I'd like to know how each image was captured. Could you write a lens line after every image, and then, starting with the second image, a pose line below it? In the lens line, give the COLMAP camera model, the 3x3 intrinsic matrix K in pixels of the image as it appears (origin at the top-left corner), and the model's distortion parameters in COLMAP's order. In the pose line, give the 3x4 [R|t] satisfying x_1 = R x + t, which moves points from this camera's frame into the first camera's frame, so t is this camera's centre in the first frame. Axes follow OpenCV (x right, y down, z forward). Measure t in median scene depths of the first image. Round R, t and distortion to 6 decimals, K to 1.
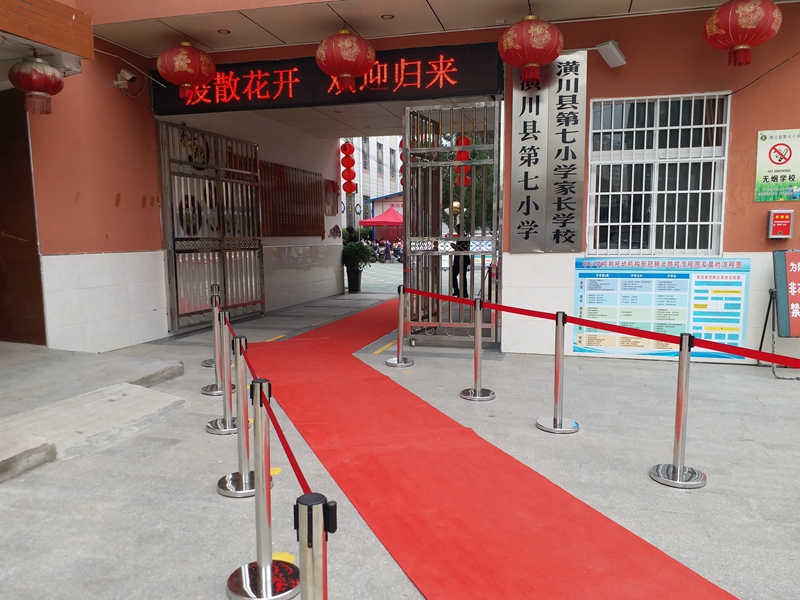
lens RADIAL K [[657.6, 0, 398.5], [0, 657.6, 320.3], [0, 0, 1]] dist [0.084480, -0.149939]
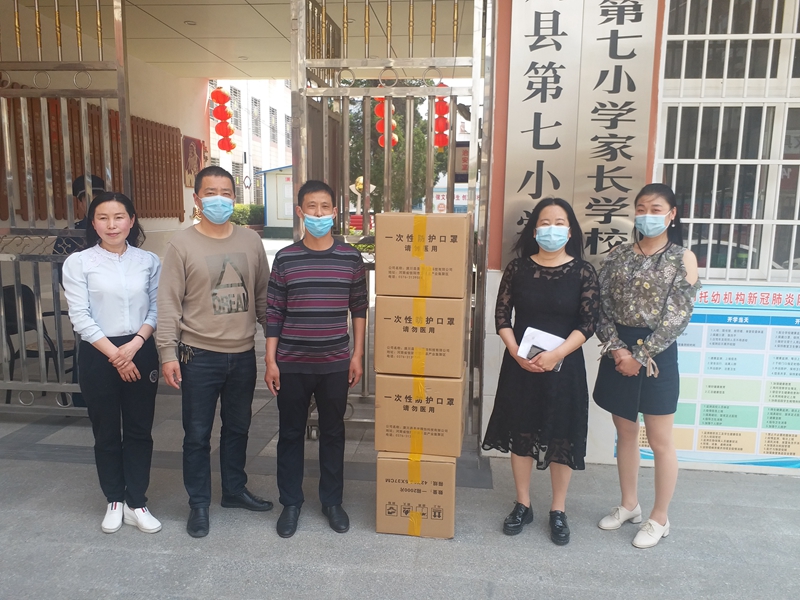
lens RADIAL K [[657.6, 0, 398.5], [0, 657.6, 320.3], [0, 0, 1]] dist [0.084480, -0.149939]
pose [[0.988262, 0.001419, 0.152763, 0.009124], [-0.006463, 0.999450, 0.032527, -0.081089], [-0.152633, -0.033132, 0.987727, 0.509126]]
